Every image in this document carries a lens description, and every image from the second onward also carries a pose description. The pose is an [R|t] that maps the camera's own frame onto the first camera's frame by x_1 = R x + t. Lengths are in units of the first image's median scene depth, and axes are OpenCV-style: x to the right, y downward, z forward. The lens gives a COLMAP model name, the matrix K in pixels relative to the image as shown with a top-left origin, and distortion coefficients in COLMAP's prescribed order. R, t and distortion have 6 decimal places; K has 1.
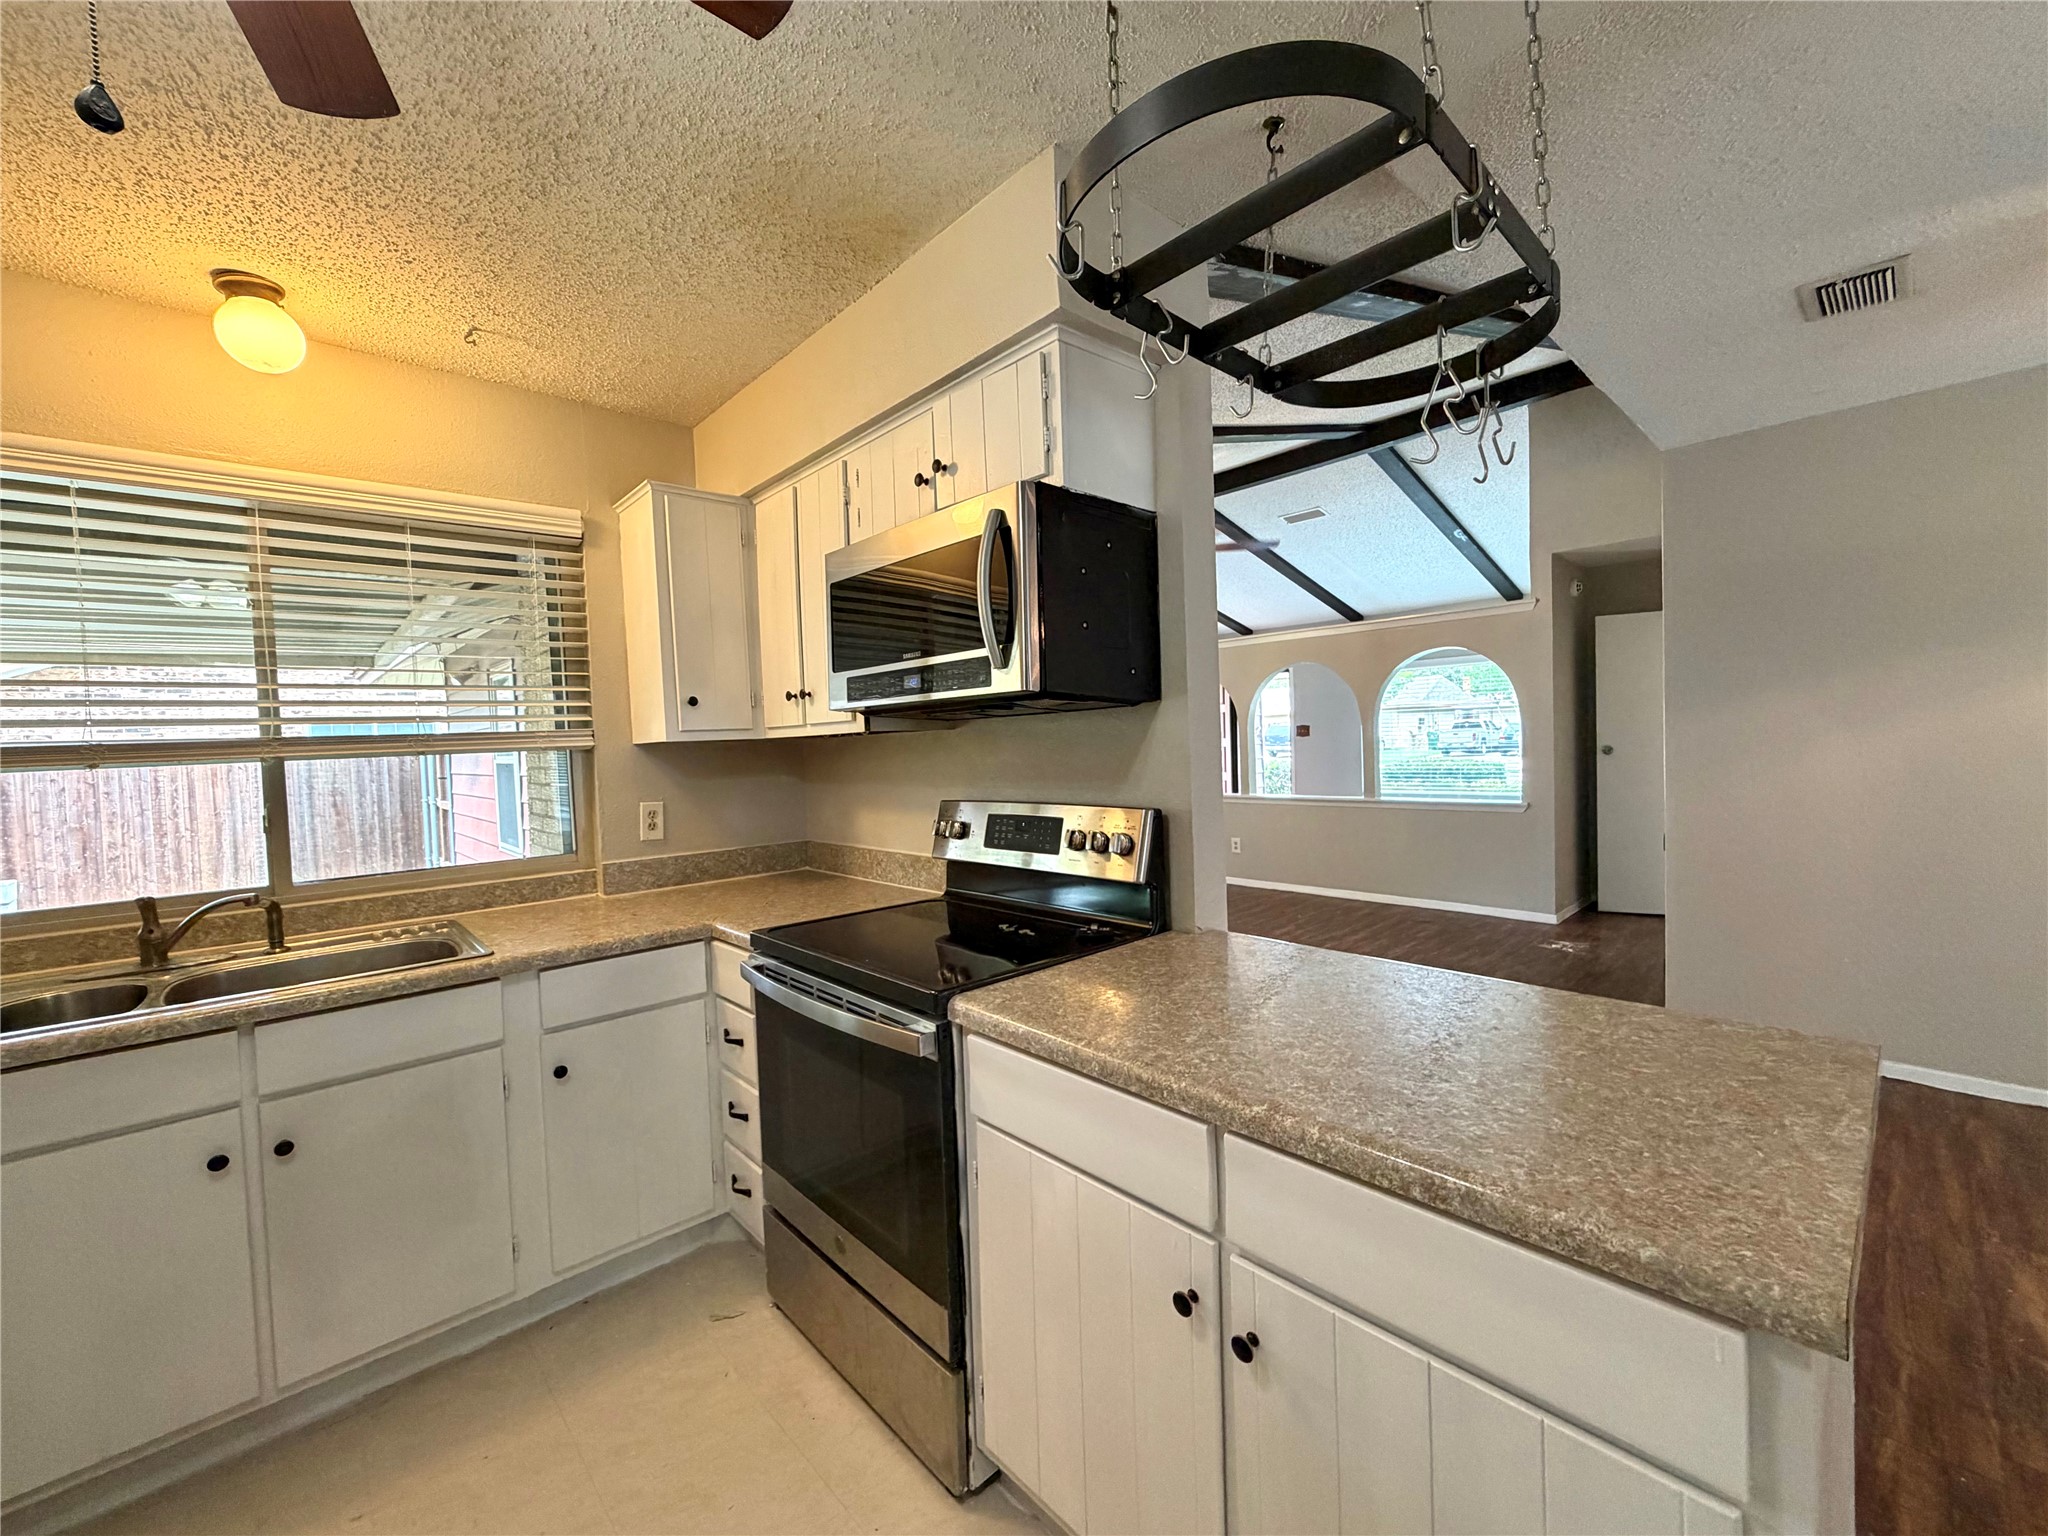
lens RADIAL K [[818.2, 0, 1026.2], [0, 818.2, 768.0], [0, 0, 1]] dist [-0.000555, 0.000679]
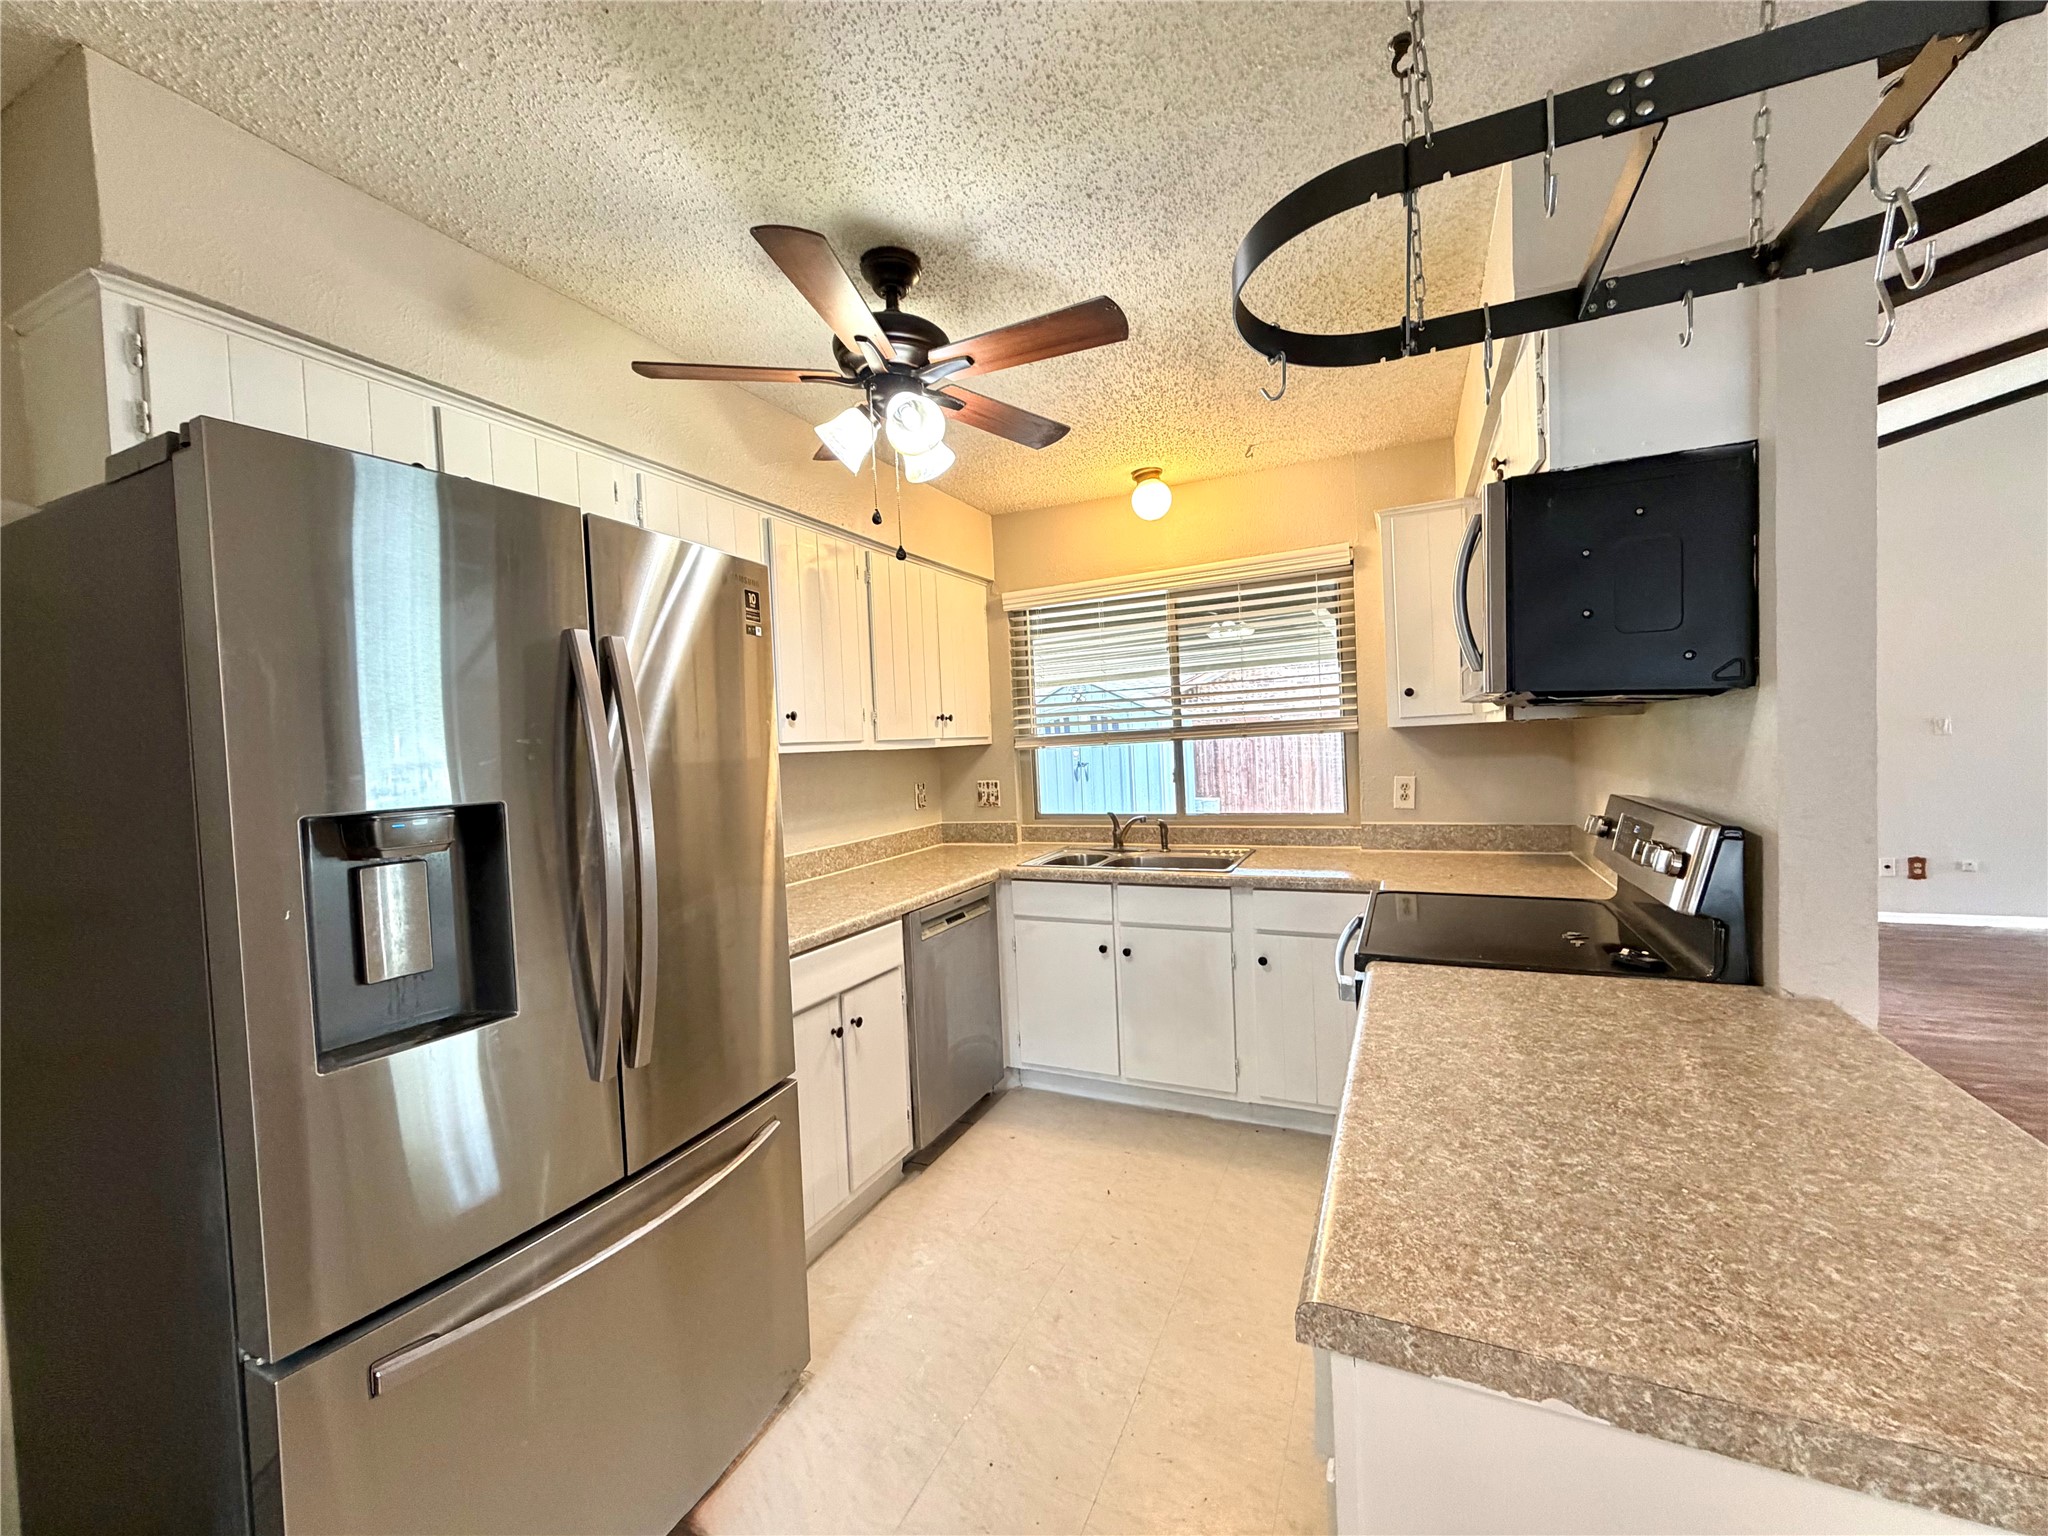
lens RADIAL K [[818.2, 0, 1026.2], [0, 818.2, 768.0], [0, 0, 1]] dist [-0.000555, 0.000679]
pose [[0.380764, 0.048619, -0.923393, 0.597551], [0.000029, 0.998616, 0.052592, -0.045699], [0.924672, -0.020052, 0.380235, 0.071213]]
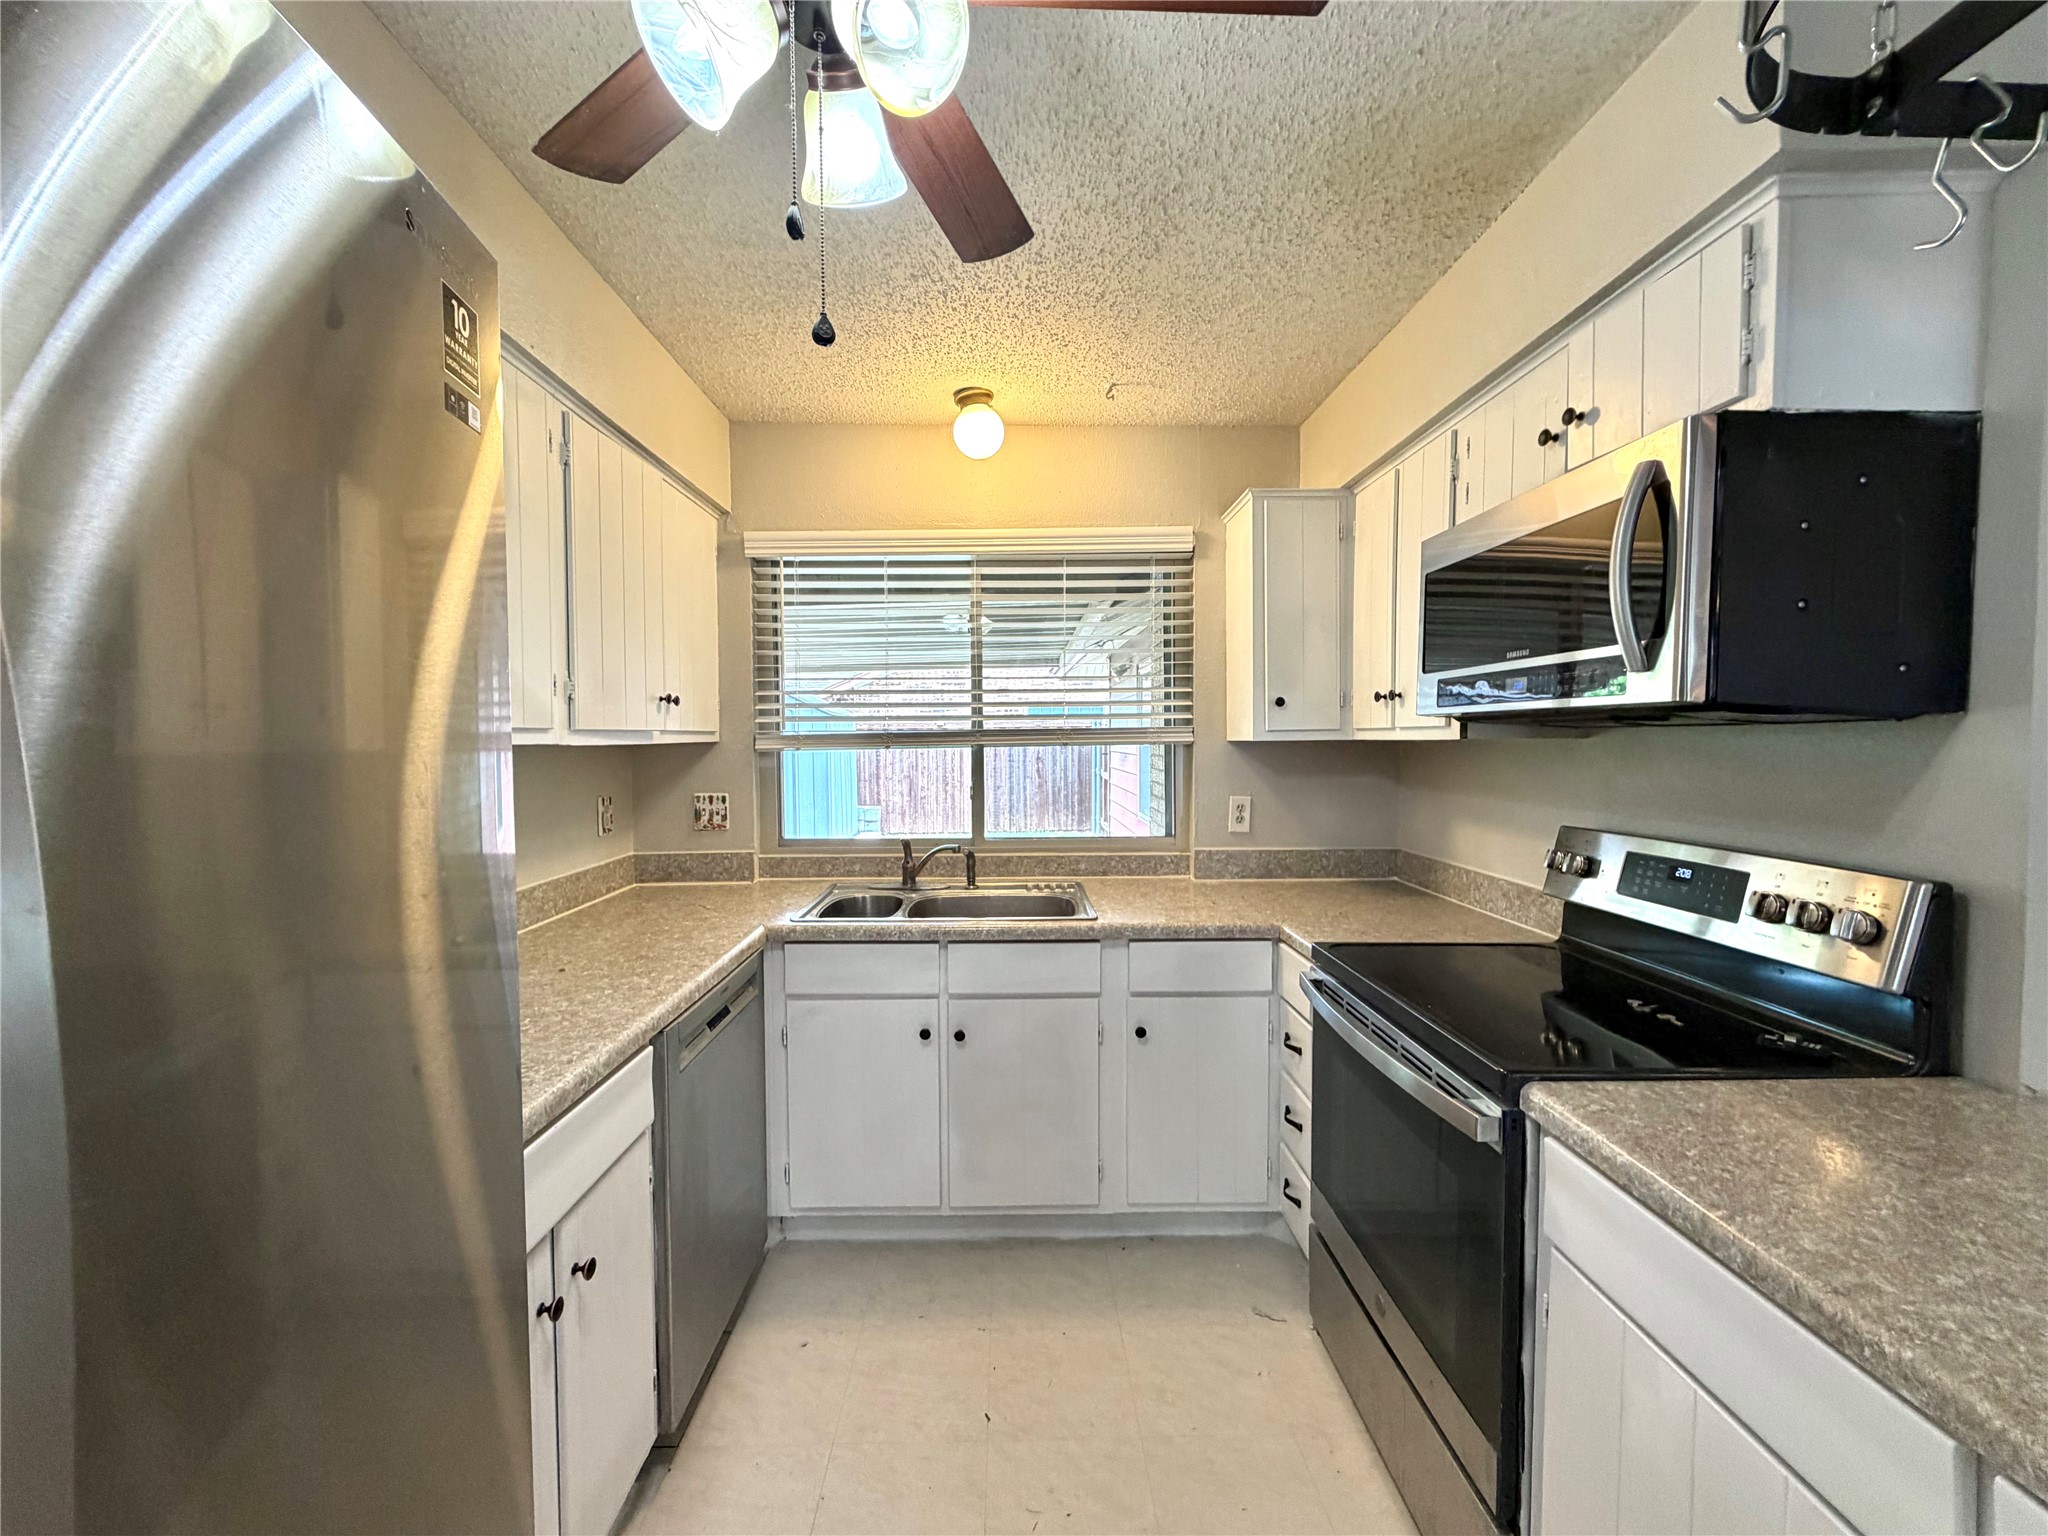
lens RADIAL K [[818.2, 0, 1026.2], [0, 818.2, 768.0], [0, 0, 1]] dist [-0.000555, 0.000679]
pose [[0.746848, 0.057930, -0.662467, 0.042871], [-0.044842, 0.998318, 0.036745, -0.029548], [0.663481, 0.002264, 0.748189, 0.045771]]
